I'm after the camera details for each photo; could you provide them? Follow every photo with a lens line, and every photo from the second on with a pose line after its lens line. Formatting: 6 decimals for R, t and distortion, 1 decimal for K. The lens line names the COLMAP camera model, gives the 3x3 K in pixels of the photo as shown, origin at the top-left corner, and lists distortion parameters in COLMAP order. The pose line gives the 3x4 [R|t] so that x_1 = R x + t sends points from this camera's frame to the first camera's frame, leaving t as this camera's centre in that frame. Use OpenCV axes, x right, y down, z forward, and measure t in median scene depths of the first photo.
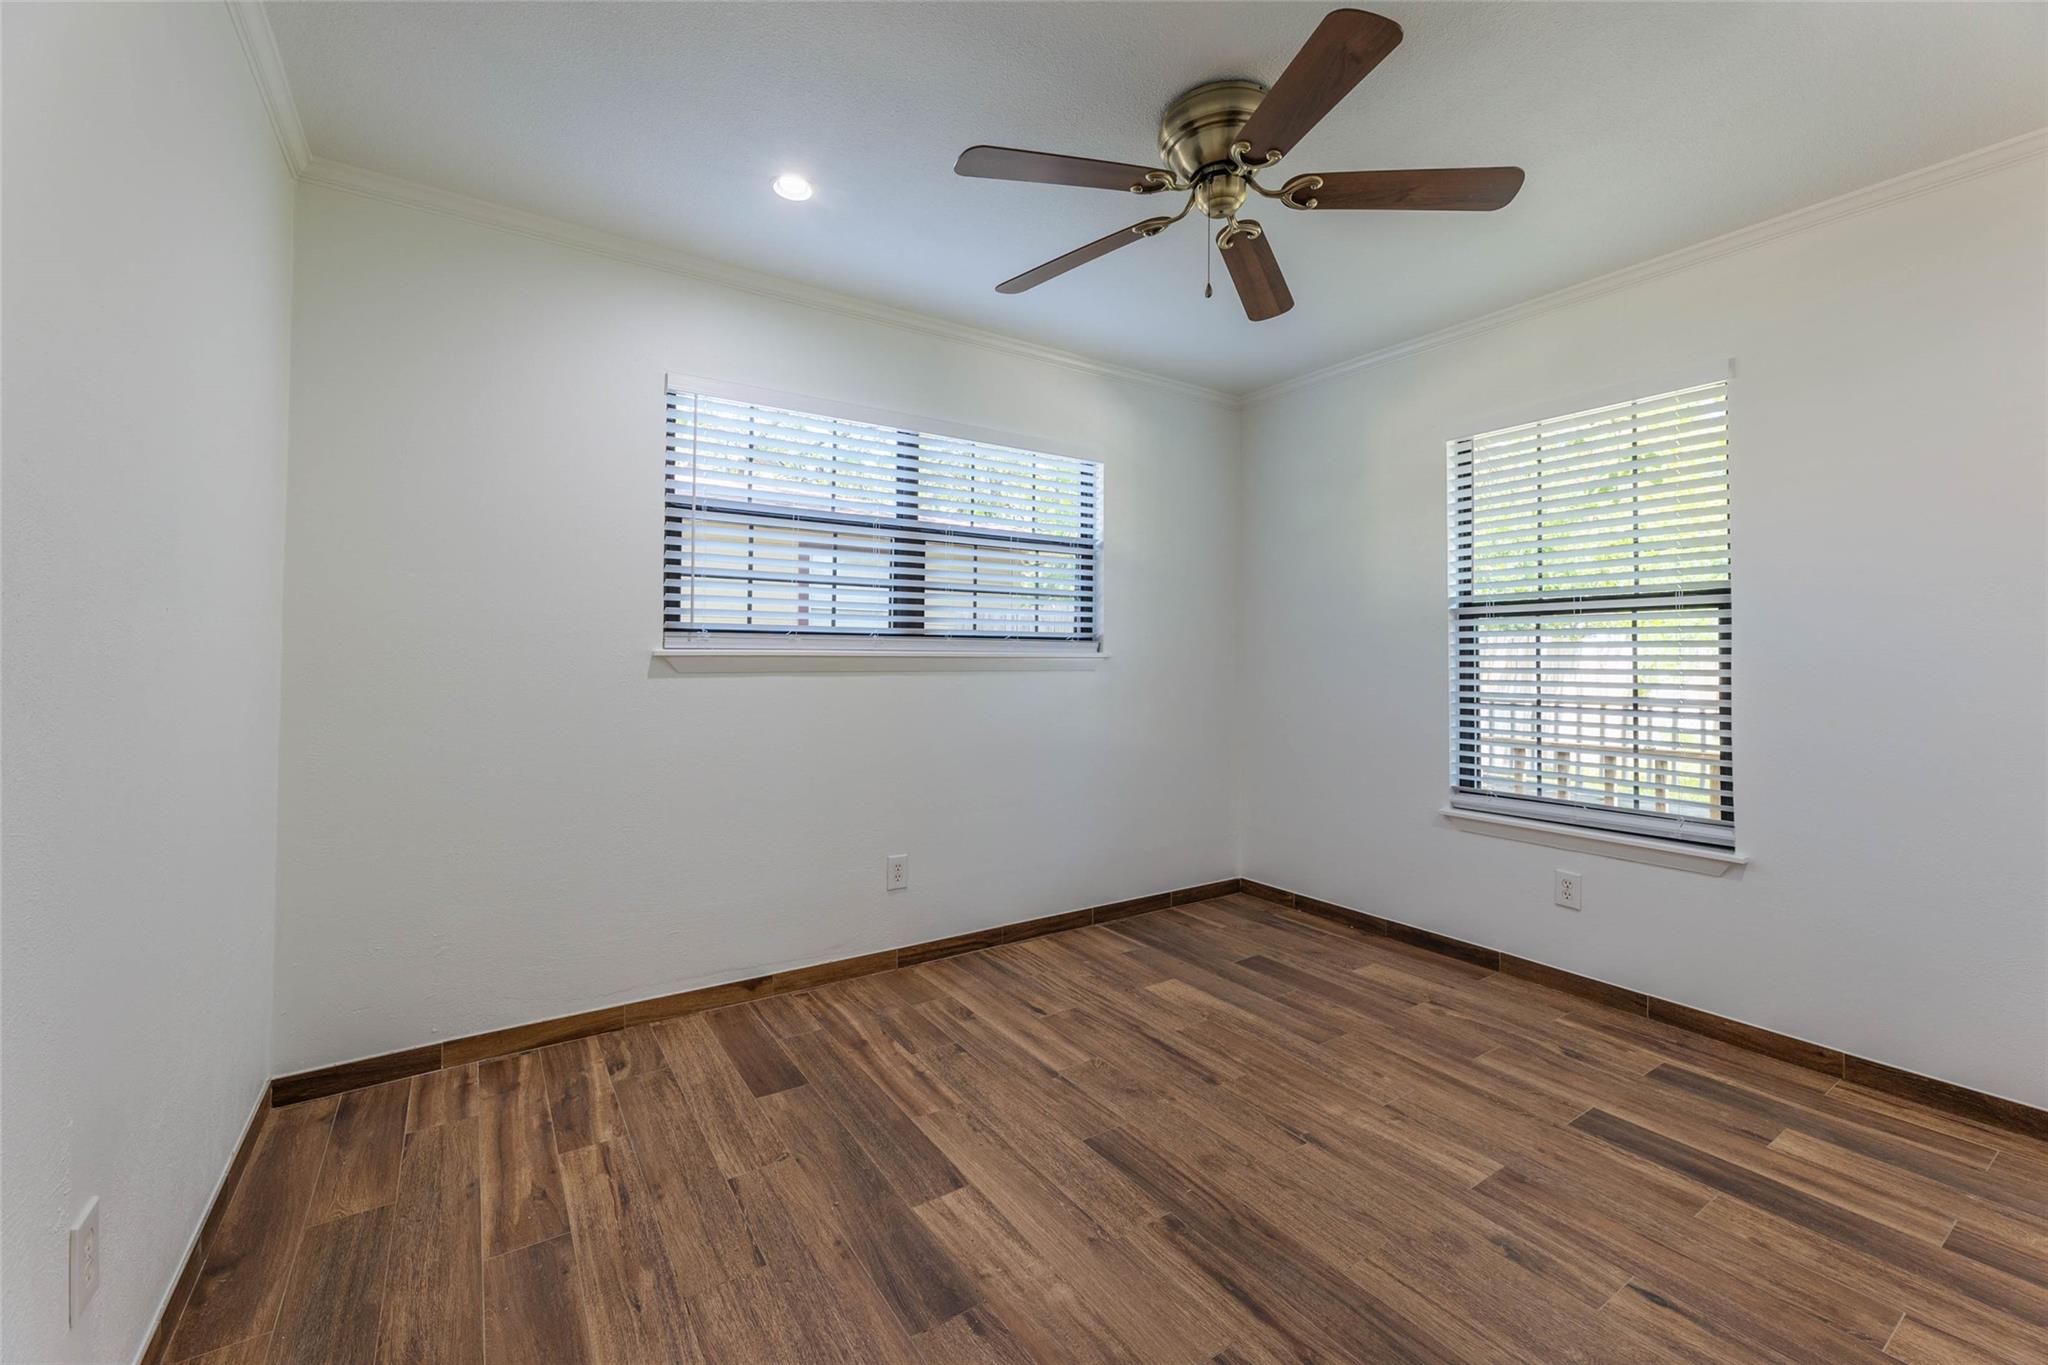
lens RADIAL K [[826.8, 0, 1028.6], [0, 826.8, 663.3], [0, 0, 1]] dist [-0.000985, -0.000249]
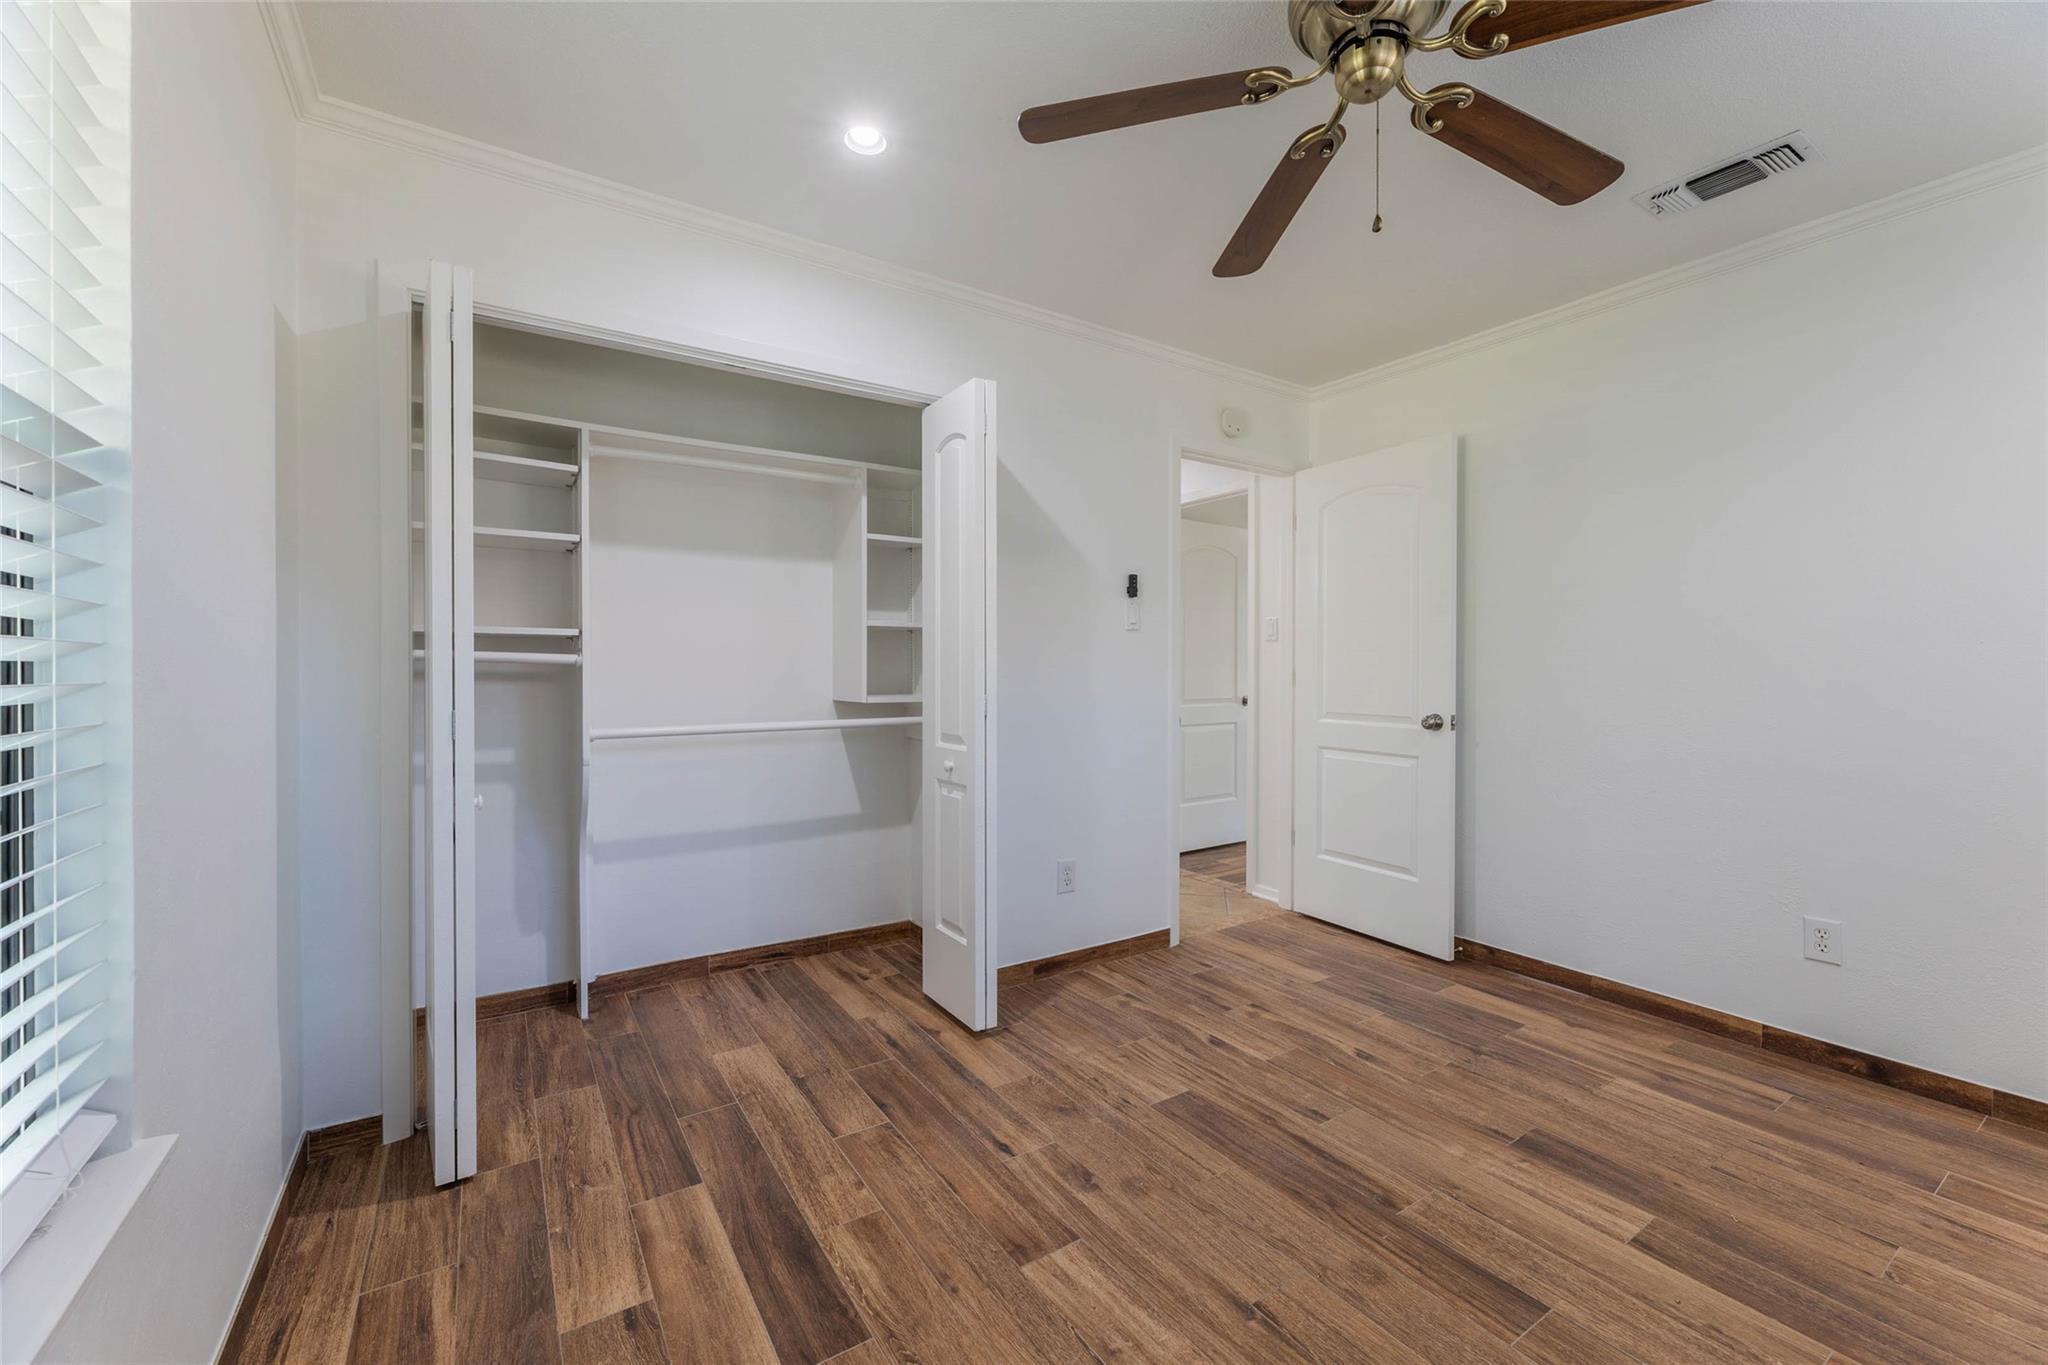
lens RADIAL K [[826.8, 0, 1028.6], [0, 826.8, 663.3], [0, 0, 1]] dist [-0.000985, -0.000249]
pose [[-0.999966, -0.005880, 0.005836, 0.618350], [-0.005895, 0.999979, -0.002614, -0.005472], [-0.005821, -0.002649, -0.999980, 2.012063]]
